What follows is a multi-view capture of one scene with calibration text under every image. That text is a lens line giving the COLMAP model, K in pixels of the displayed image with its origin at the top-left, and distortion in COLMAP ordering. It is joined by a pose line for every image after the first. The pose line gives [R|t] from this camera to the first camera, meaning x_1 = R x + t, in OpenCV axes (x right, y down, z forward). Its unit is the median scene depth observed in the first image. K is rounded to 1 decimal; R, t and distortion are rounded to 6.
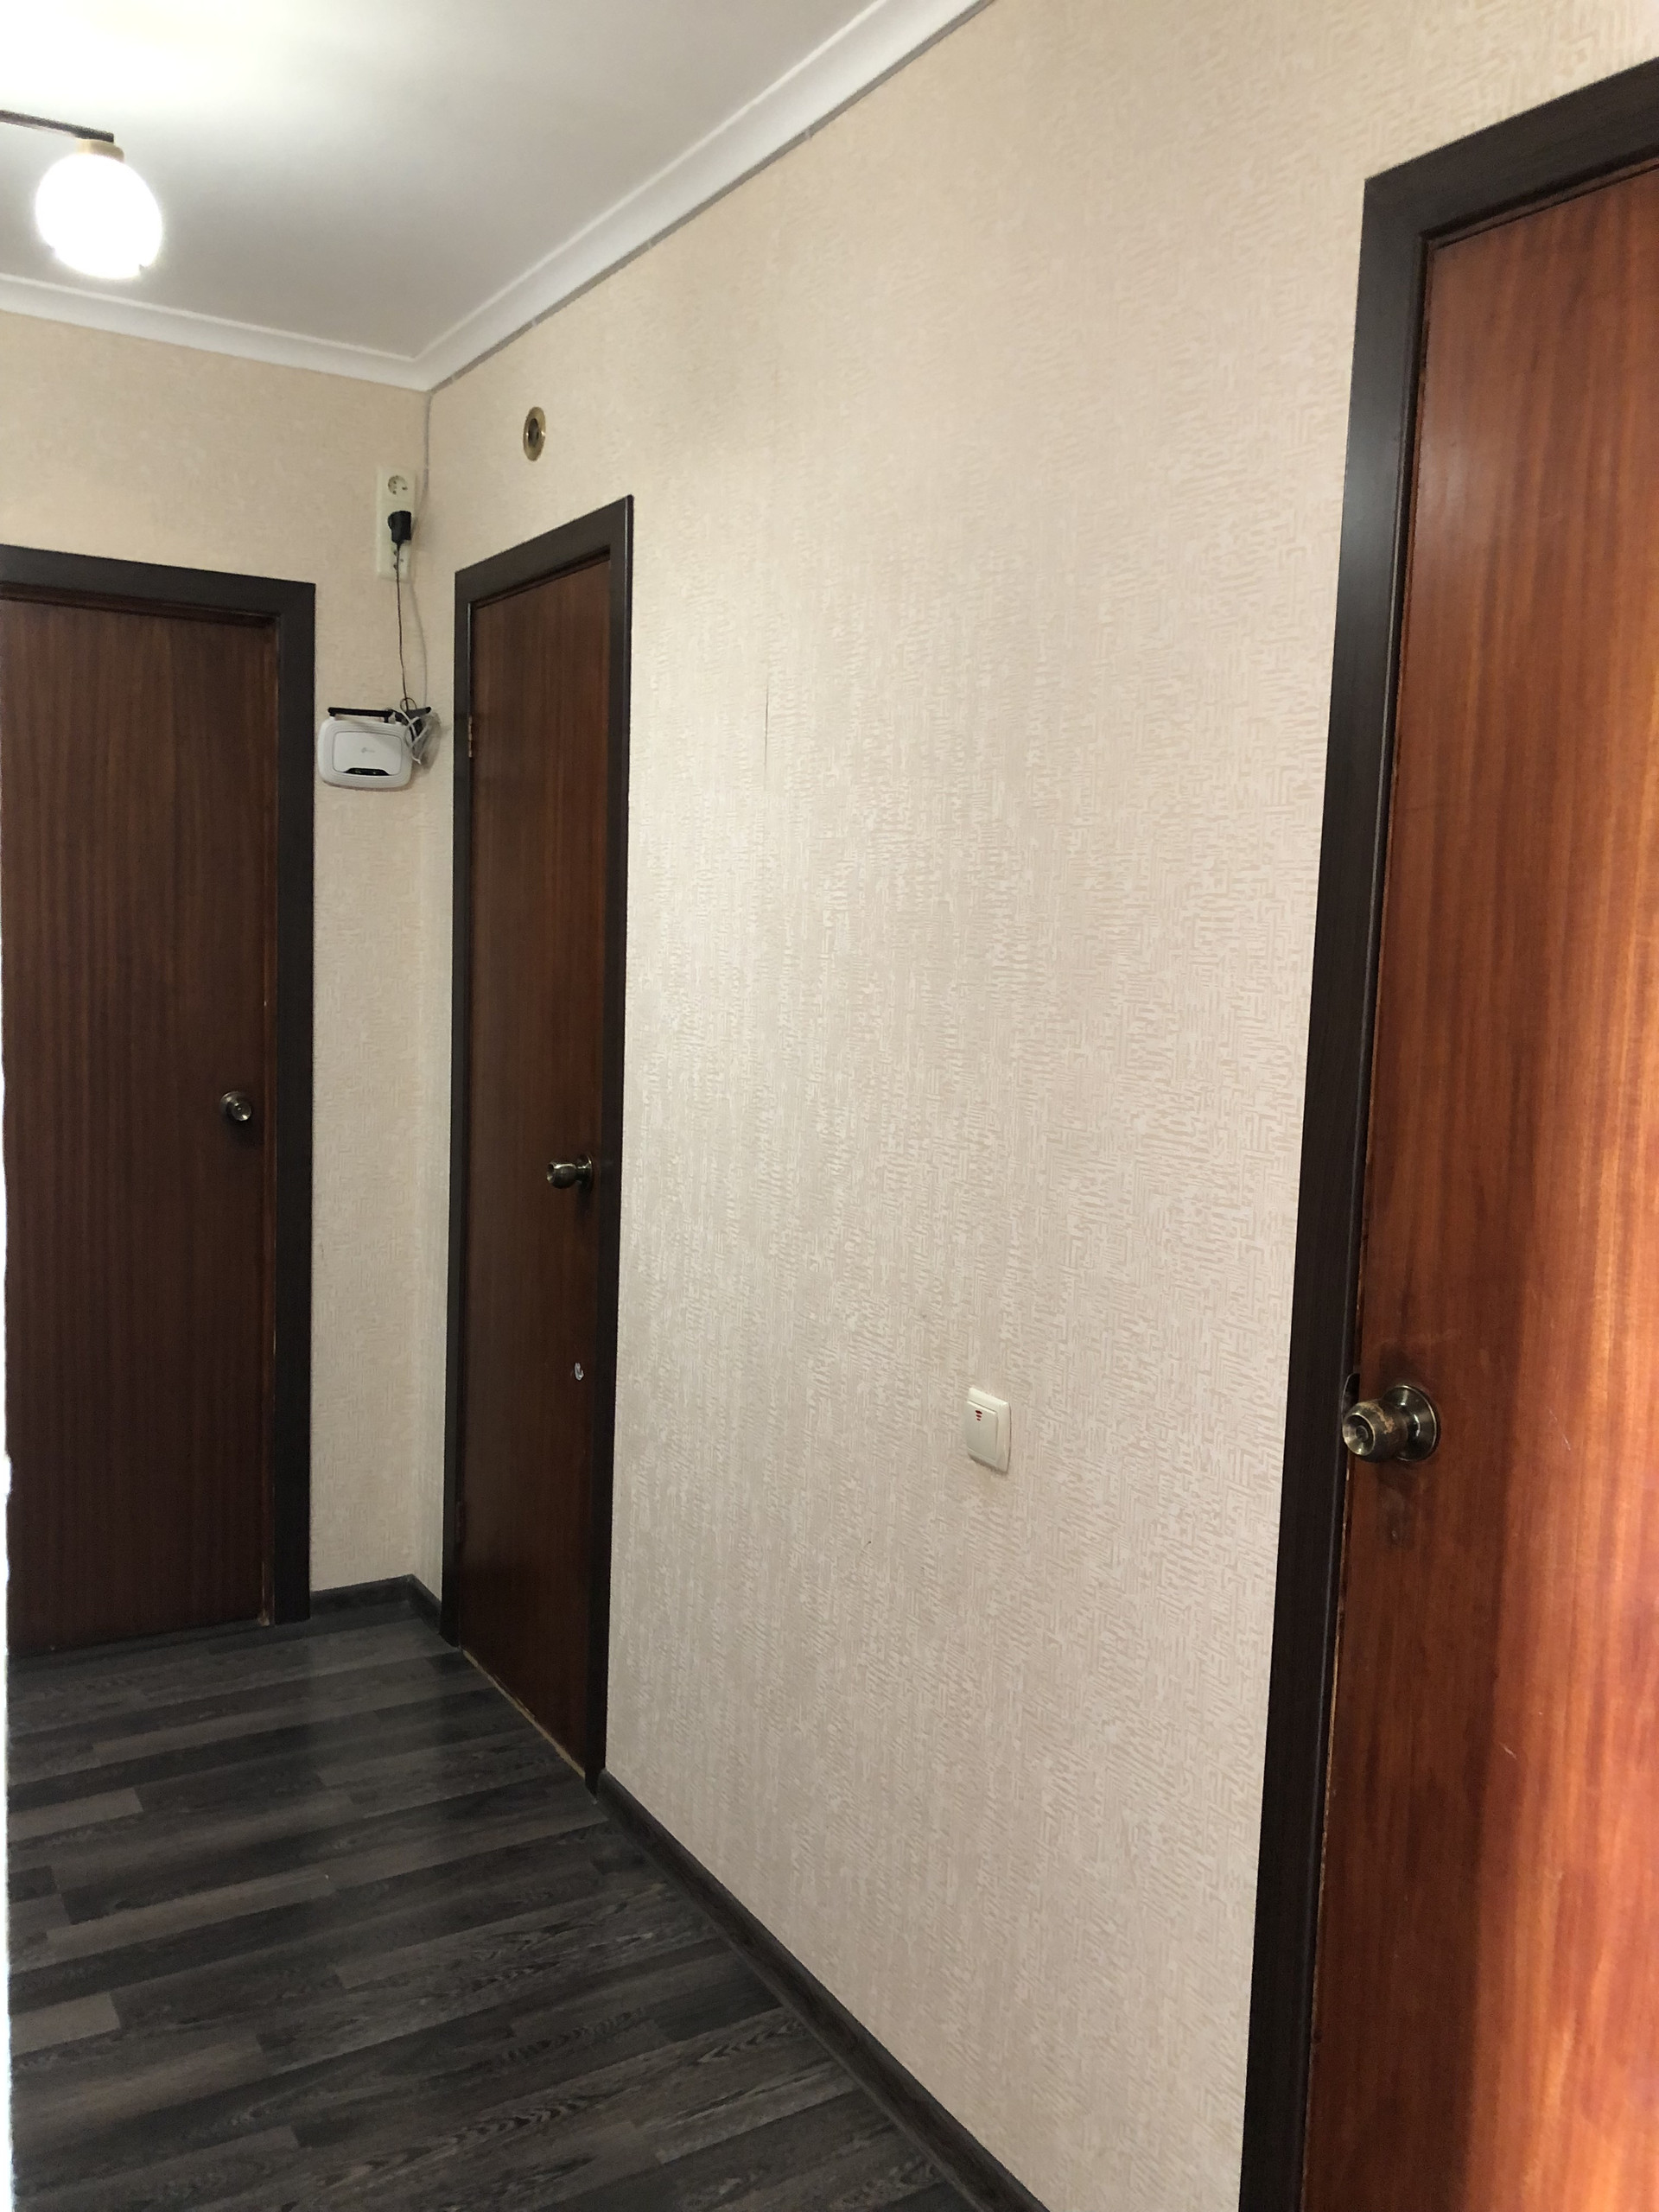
lens RADIAL K [[1809.6, 0, 829.5], [0, 1809.6, 1106.0], [0, 0, 1]] dist [0.011368, 0.017205]
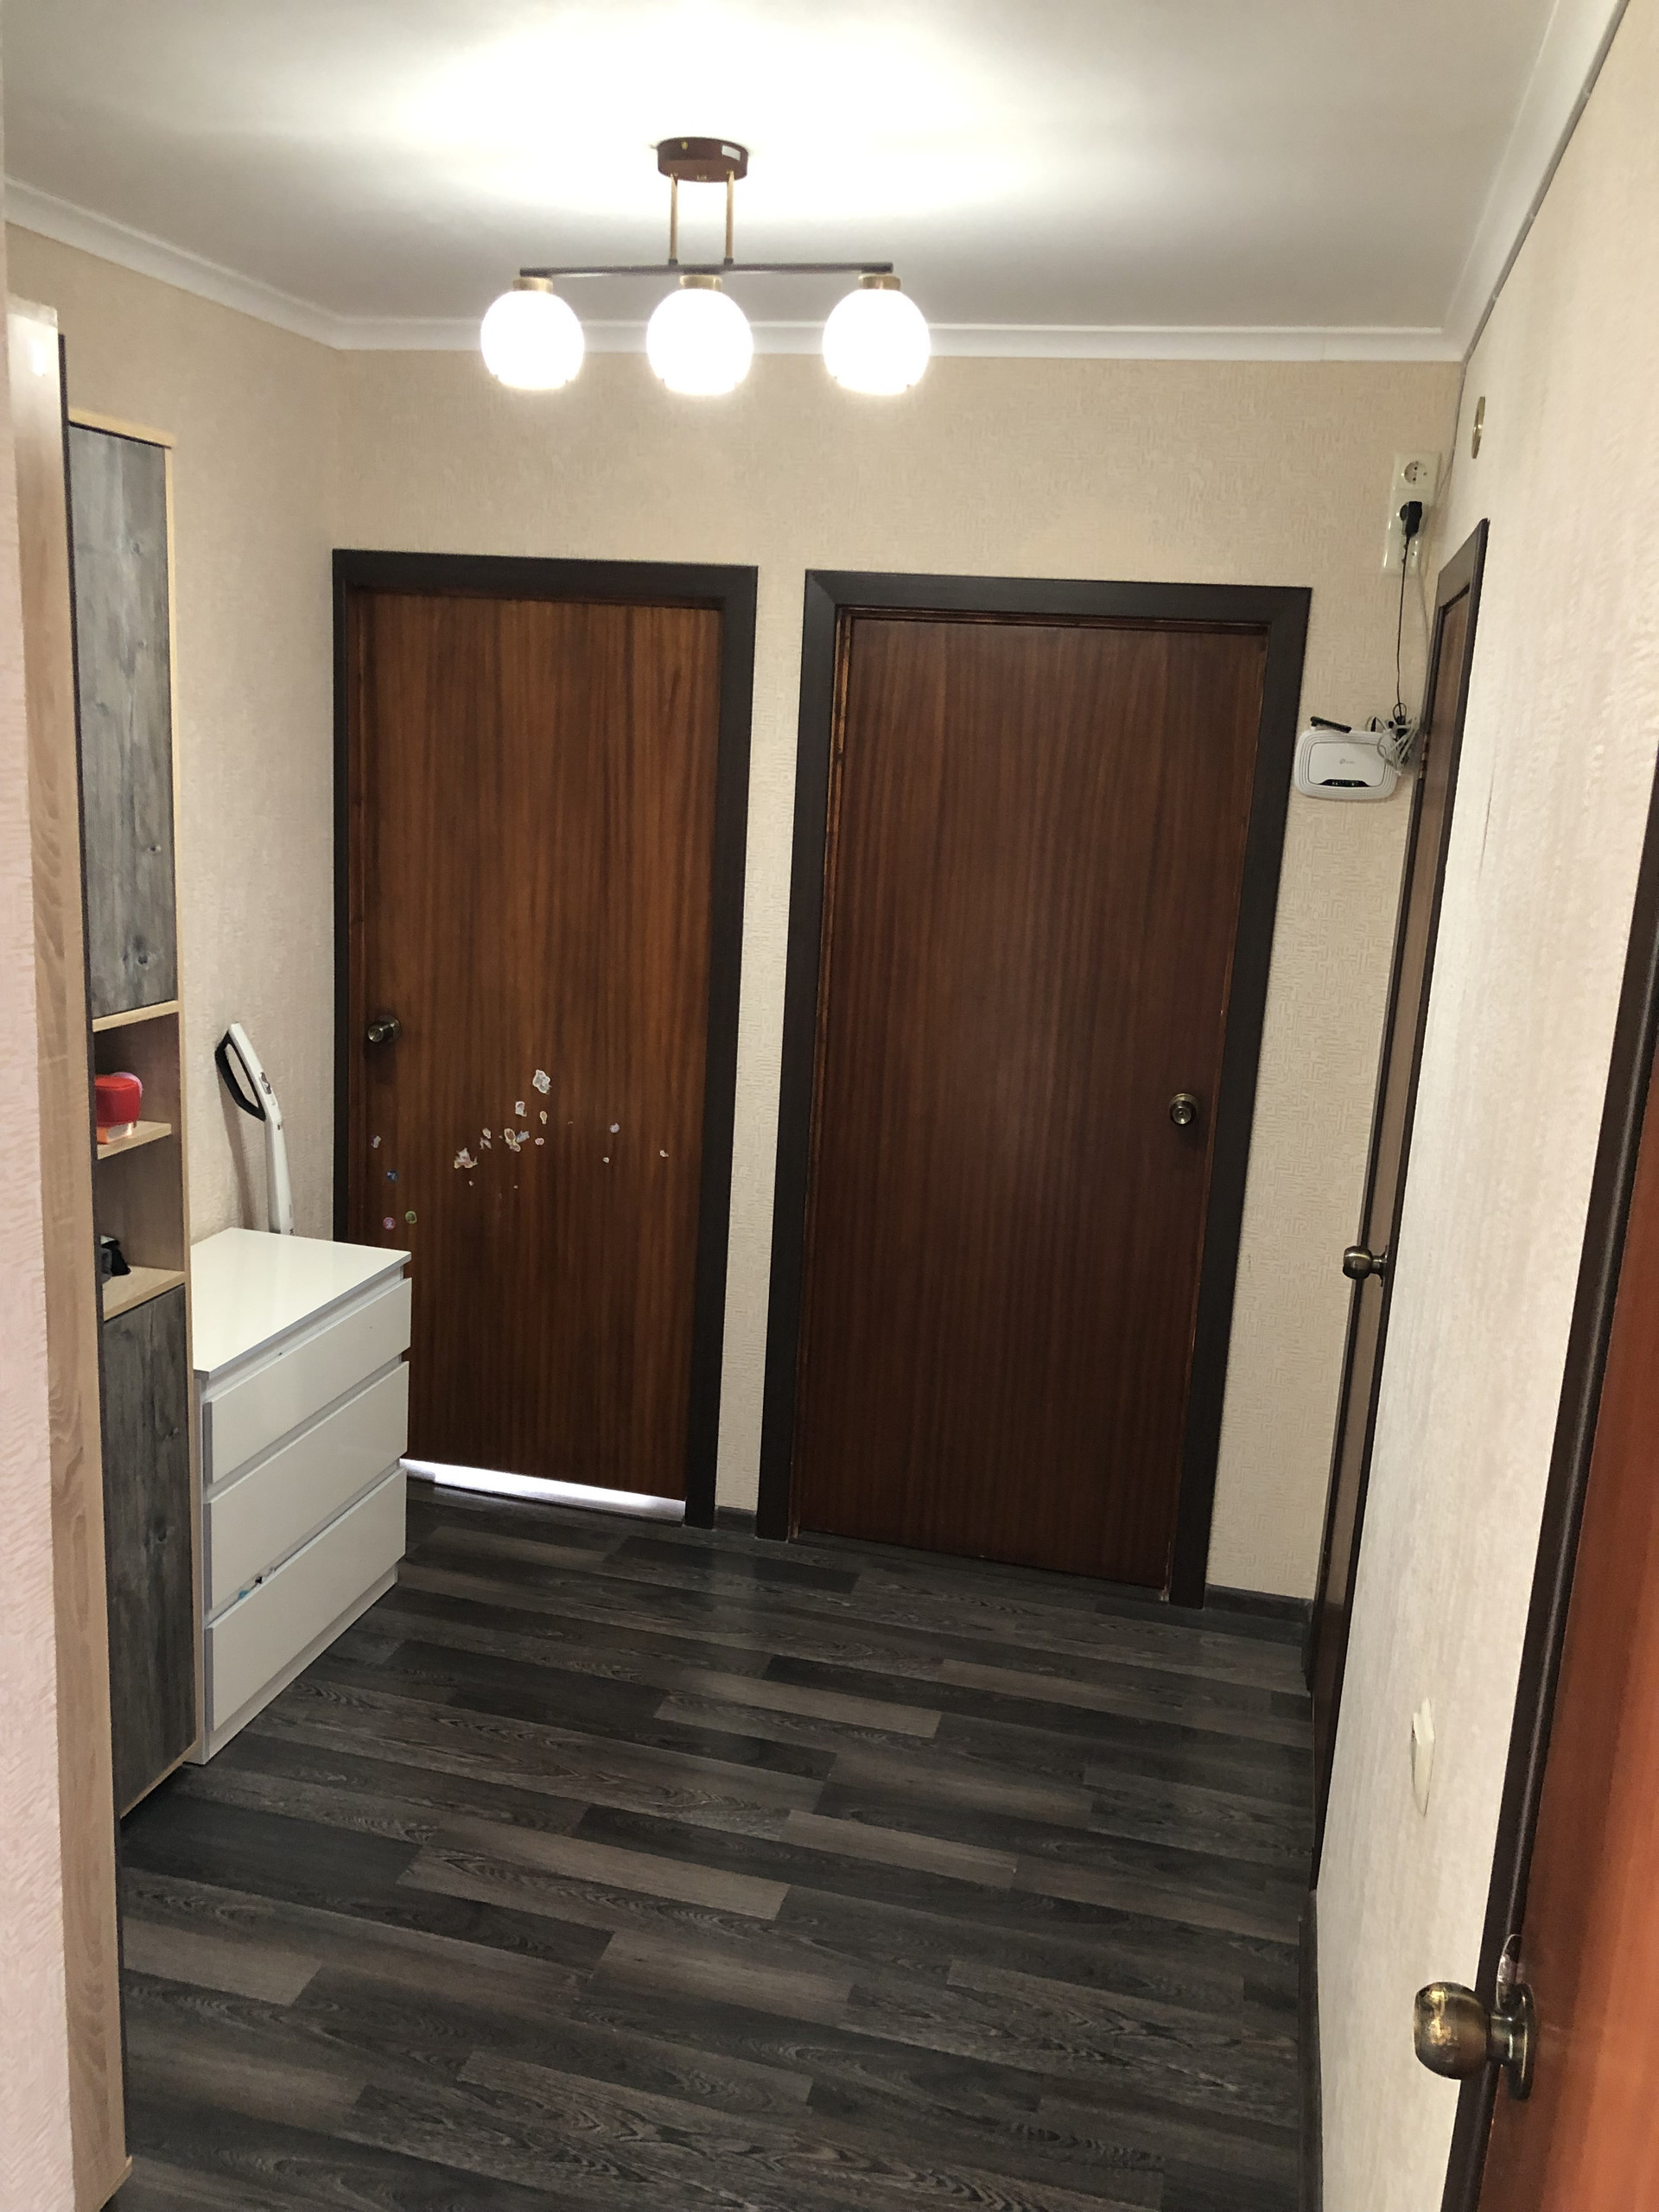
lens RADIAL K [[1809.6, 0, 829.5], [0, 1809.6, 1106.0], [0, 0, 1]] dist [0.011368, 0.017205]
pose [[0.706043, 0.157753, -0.690374, 0.314102], [-0.104101, 0.987402, 0.119162, -0.135653], [0.700475, -0.012265, 0.713571, 0.171476]]
